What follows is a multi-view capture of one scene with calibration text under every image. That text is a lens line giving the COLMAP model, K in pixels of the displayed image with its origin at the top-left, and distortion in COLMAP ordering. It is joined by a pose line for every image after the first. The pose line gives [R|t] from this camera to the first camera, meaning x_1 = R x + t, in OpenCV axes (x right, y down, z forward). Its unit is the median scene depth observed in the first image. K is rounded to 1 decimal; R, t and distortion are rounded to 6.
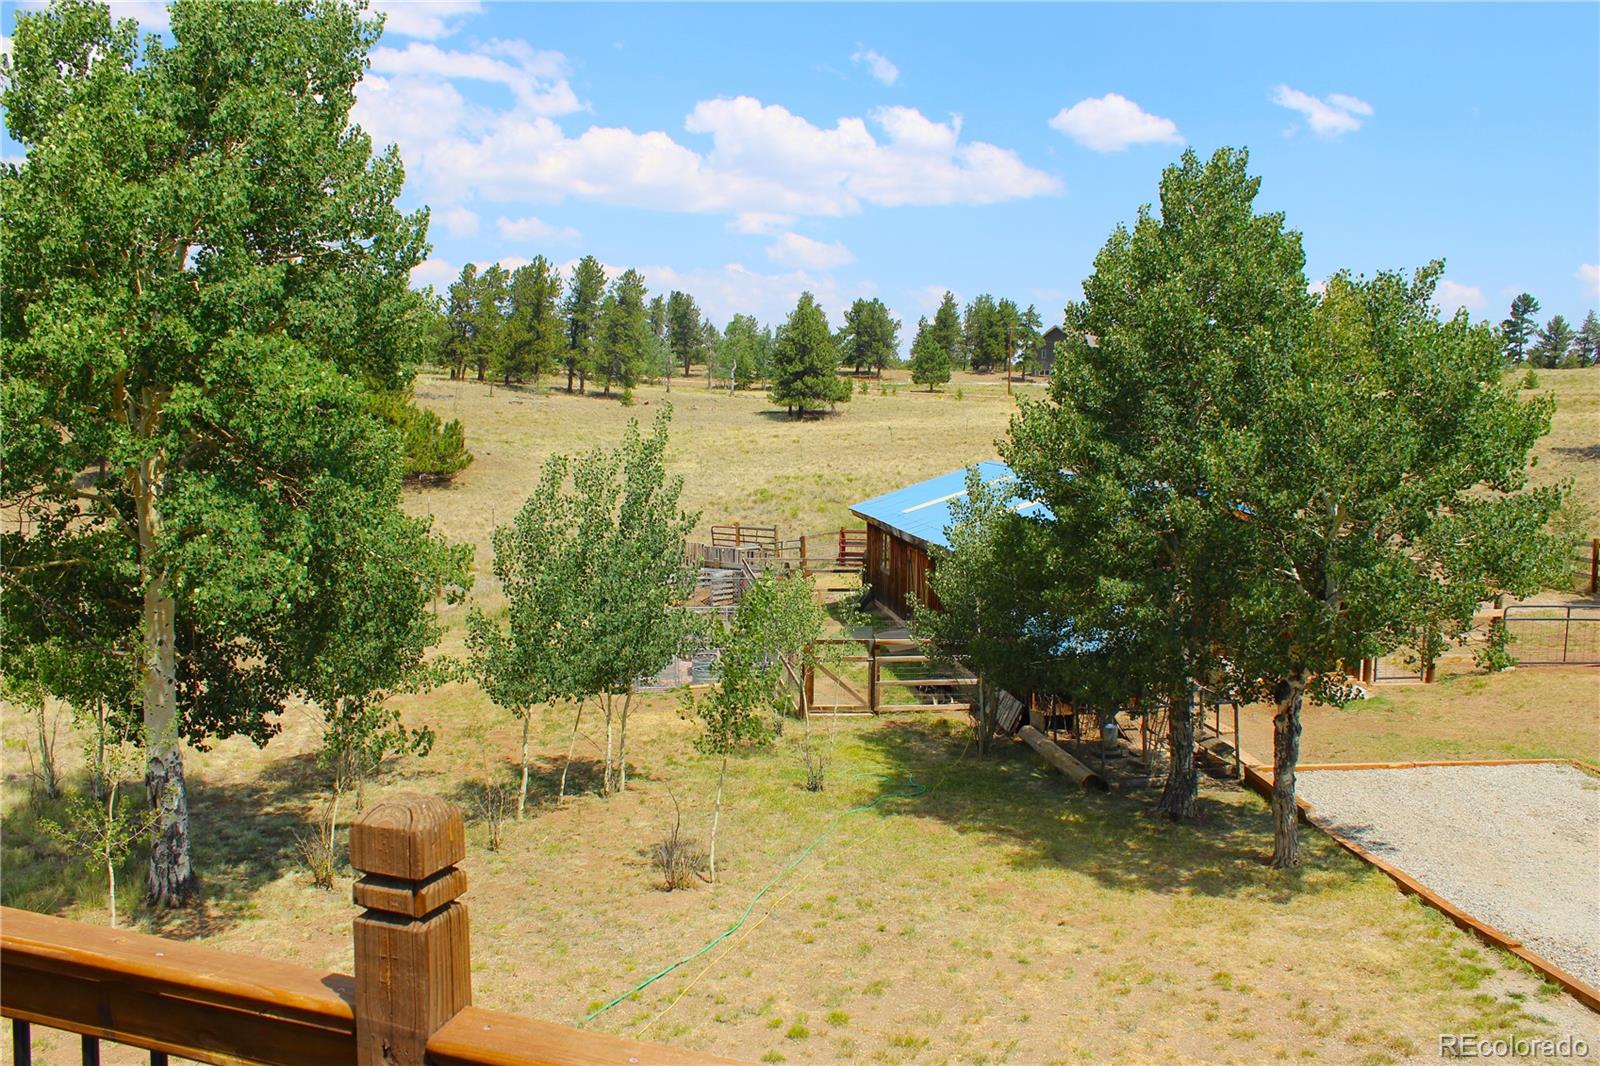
lens RADIAL K [[1325.2, 0, 796.0], [0, 1325.2, 522.7], [0, 0, 1]] dist [-0.159155, 0.130856]
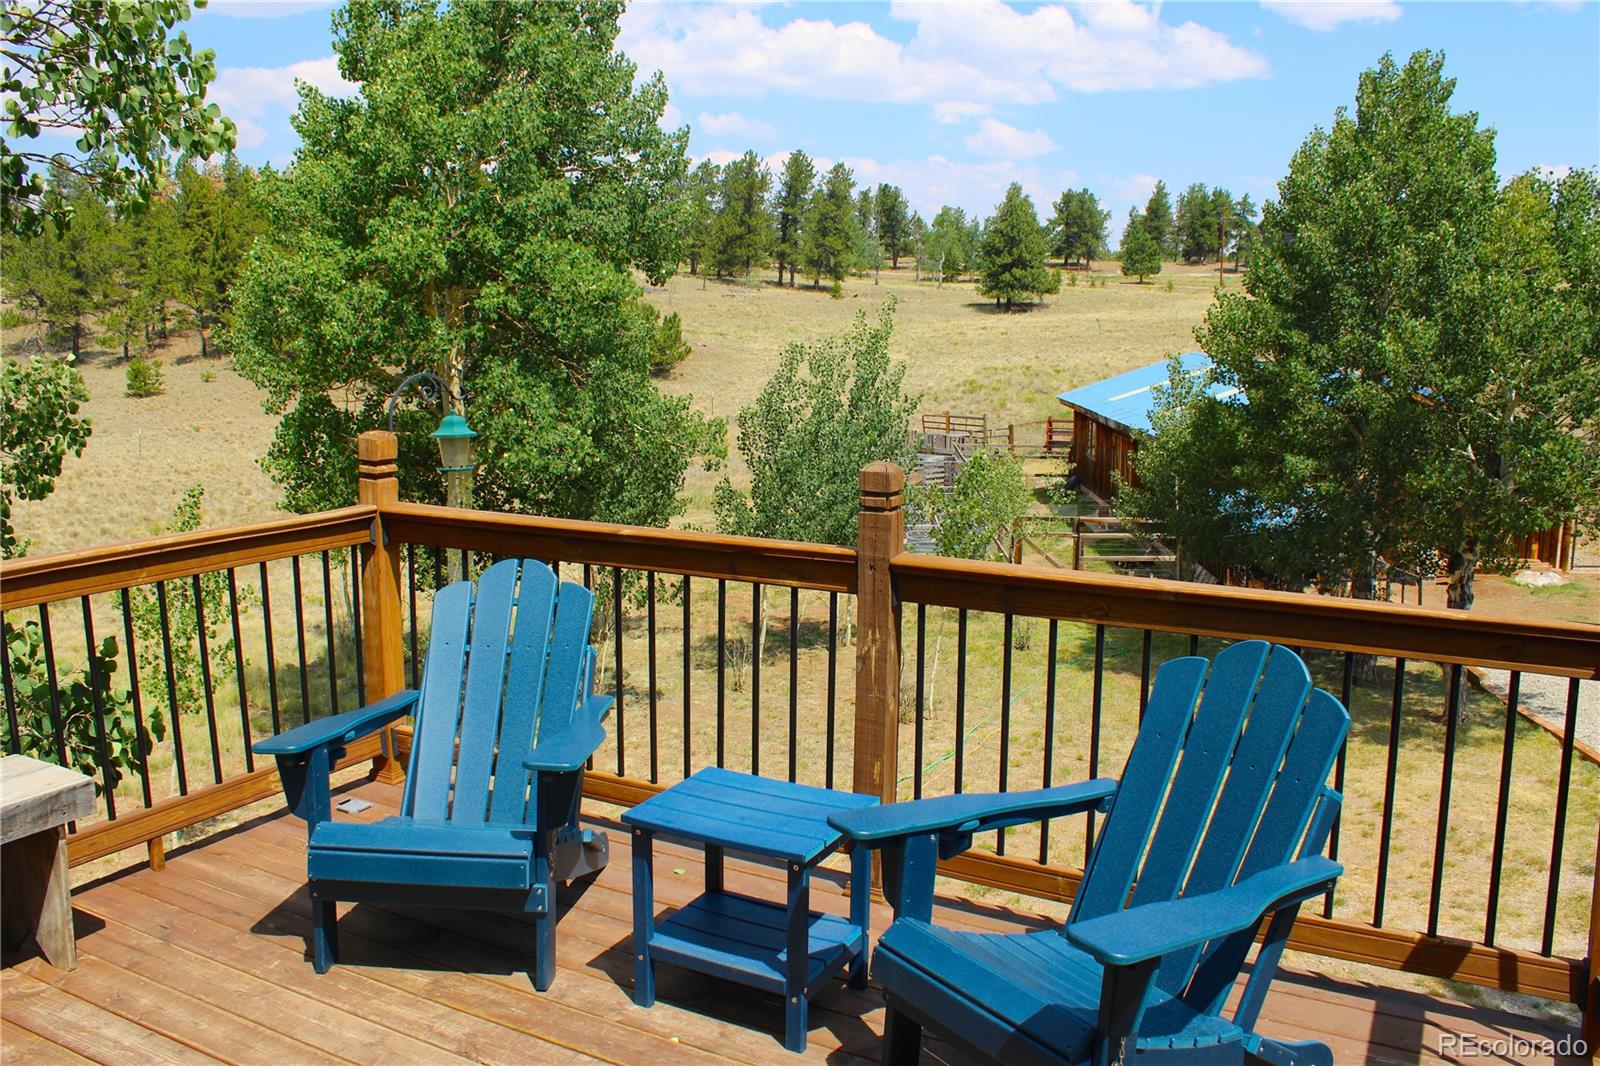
lens RADIAL K [[1325.2, 0, 791.1], [0, 1325.2, 523.4], [0, 0, 1]] dist [-0.159155, 0.130856]
pose [[0.987622, 0.016477, -0.155988, -0.007600], [-0.003786, 0.996682, 0.081308, 0.011488], [0.156810, -0.079711, 0.984407, -0.131795]]
